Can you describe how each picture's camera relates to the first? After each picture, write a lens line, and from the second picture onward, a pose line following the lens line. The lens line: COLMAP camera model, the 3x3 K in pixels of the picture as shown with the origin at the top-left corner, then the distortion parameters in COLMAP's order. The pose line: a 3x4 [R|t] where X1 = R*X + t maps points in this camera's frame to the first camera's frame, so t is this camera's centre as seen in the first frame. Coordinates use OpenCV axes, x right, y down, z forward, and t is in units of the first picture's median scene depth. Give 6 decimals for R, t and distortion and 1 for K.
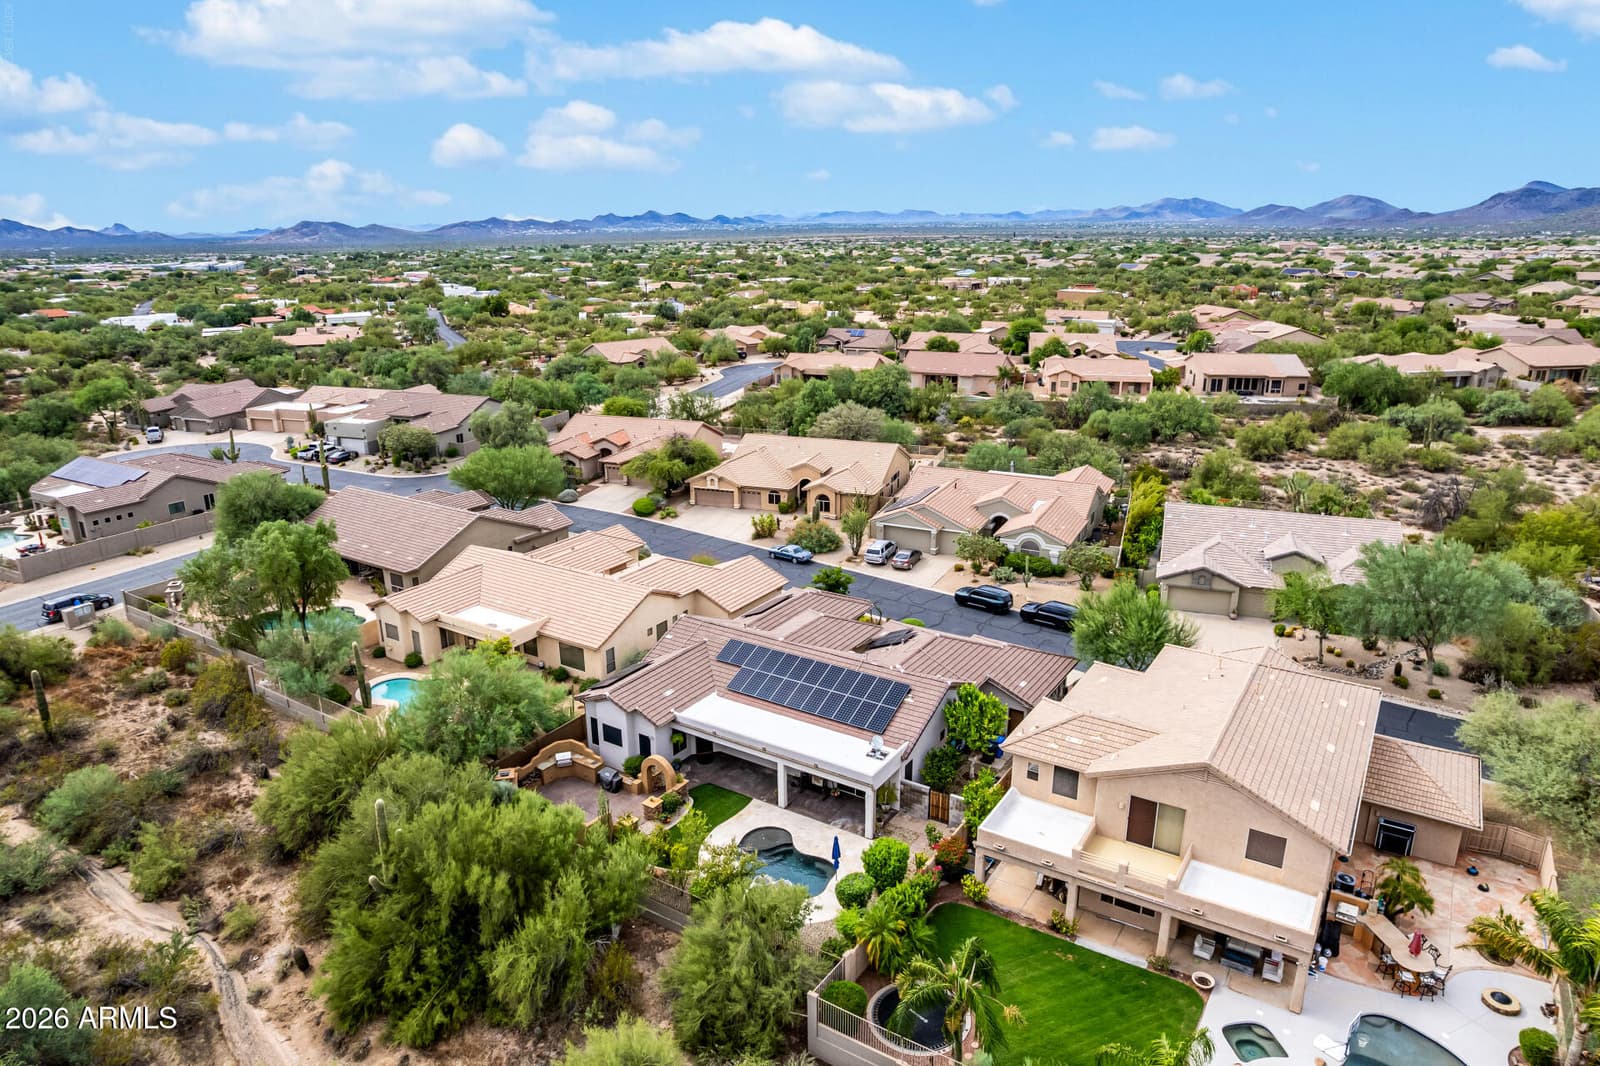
lens RADIAL K [[1020.8, 0, 804.7], [0, 1020.8, 535.9], [0, 0, 1]] dist [-0.071770, 0.062764]
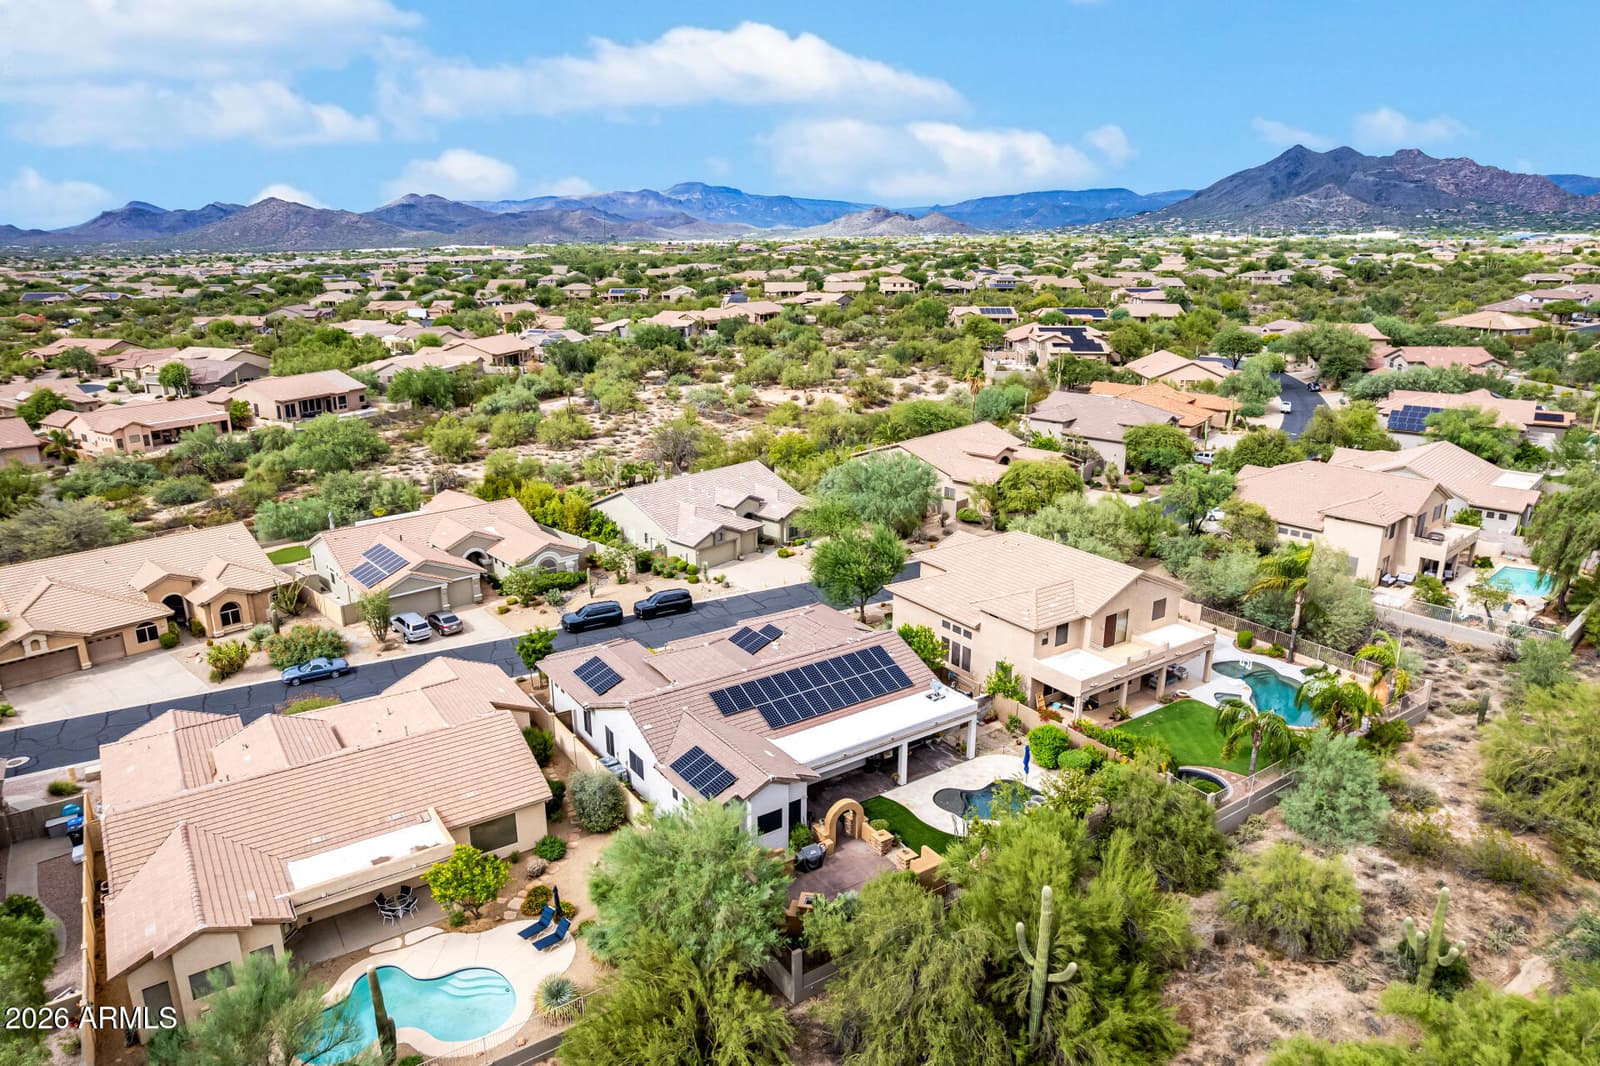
lens RADIAL K [[1020.8, 0, 804.7], [0, 1020.8, 535.9], [0, 0, 1]] dist [-0.071770, 0.062764]
pose [[0.387483, -0.259302, 0.884658, -0.573187], [0.274033, 0.948648, 0.158030, -0.109039], [-0.880206, 0.181192, 0.438642, 0.350036]]
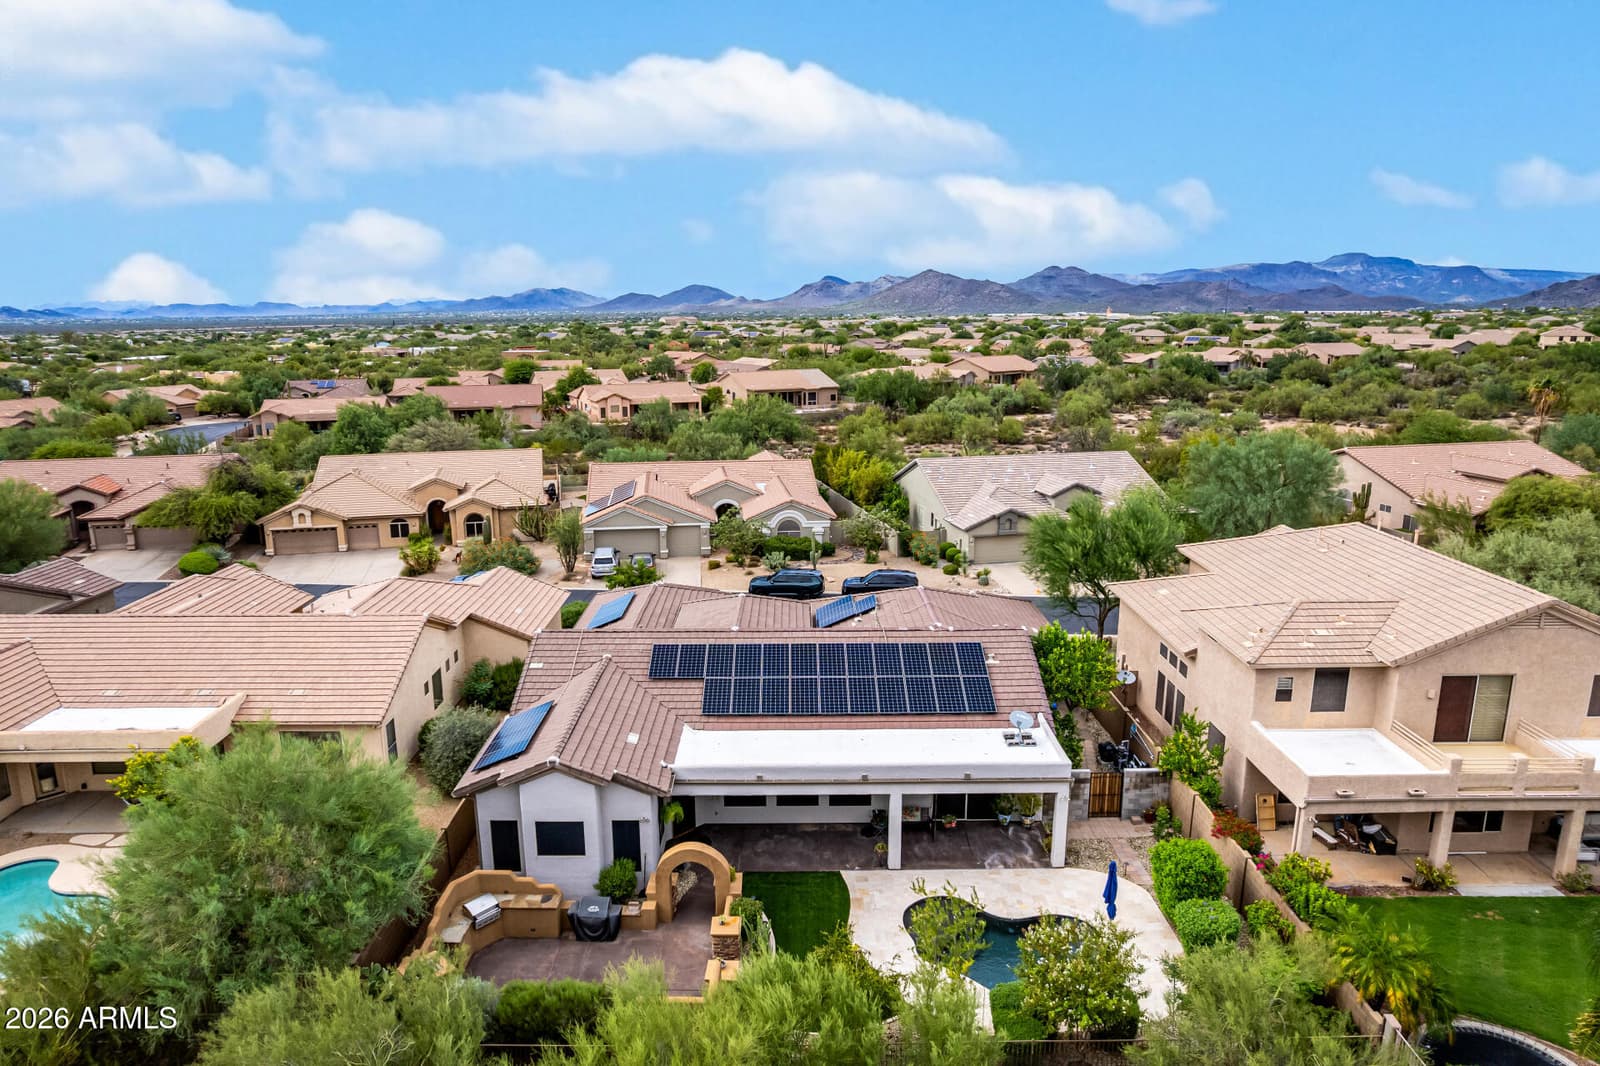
lens RADIAL K [[1020.8, 0, 804.7], [0, 1020.8, 535.9], [0, 0, 1]] dist [-0.071770, 0.062764]
pose [[0.835317, -0.118073, 0.536940, -0.223537], [0.162643, 0.986021, -0.036196, 0.051869], [-0.525160, 0.117565, 0.842844, 0.302875]]
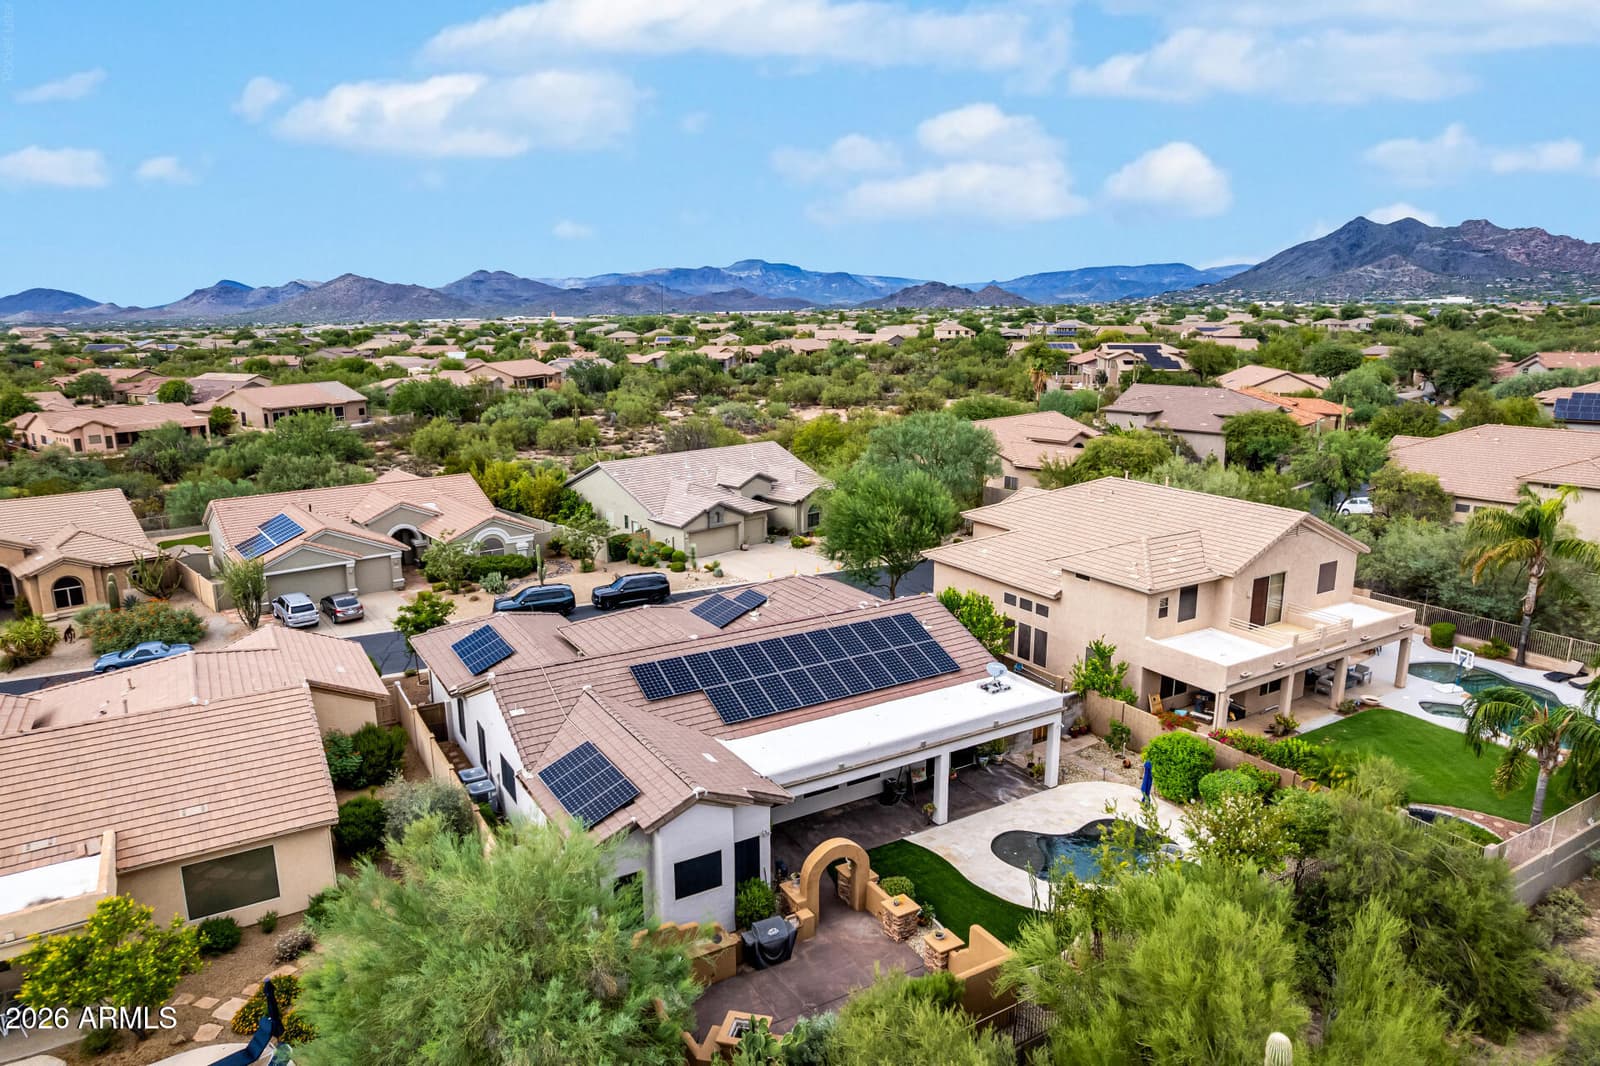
lens RADIAL K [[1020.8, 0, 804.7], [0, 1020.8, 535.9], [0, 0, 1]] dist [-0.071770, 0.062764]
pose [[0.437991, -0.192670, 0.878090, -0.364499], [0.270302, 0.959789, 0.075770, 0.009793], [-0.857380, 0.204163, 0.472458, 0.444465]]
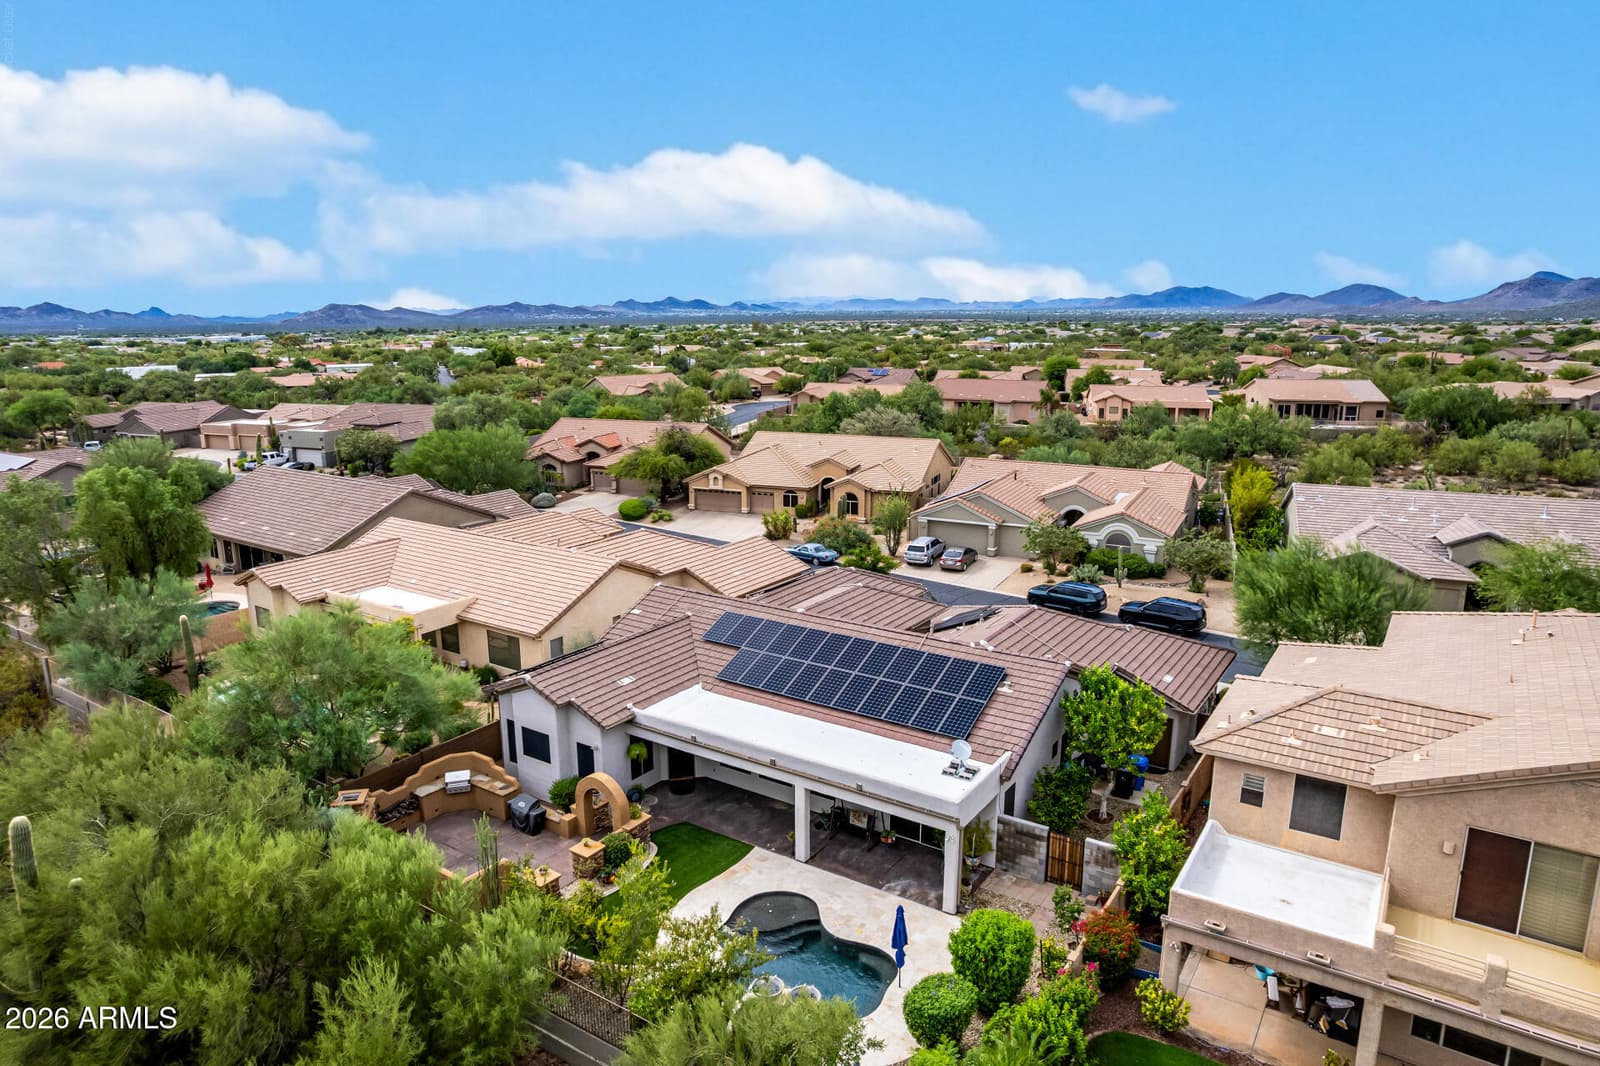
lens RADIAL K [[1020.8, 0, 804.7], [0, 1020.8, 535.9], [0, 0, 1]] dist [-0.071770, 0.062764]
pose [[0.999872, 0.007249, -0.014250, -0.007953], [-0.008378, 0.996693, -0.080829, 0.074257], [0.013617, 0.080938, 0.996626, 0.229705]]
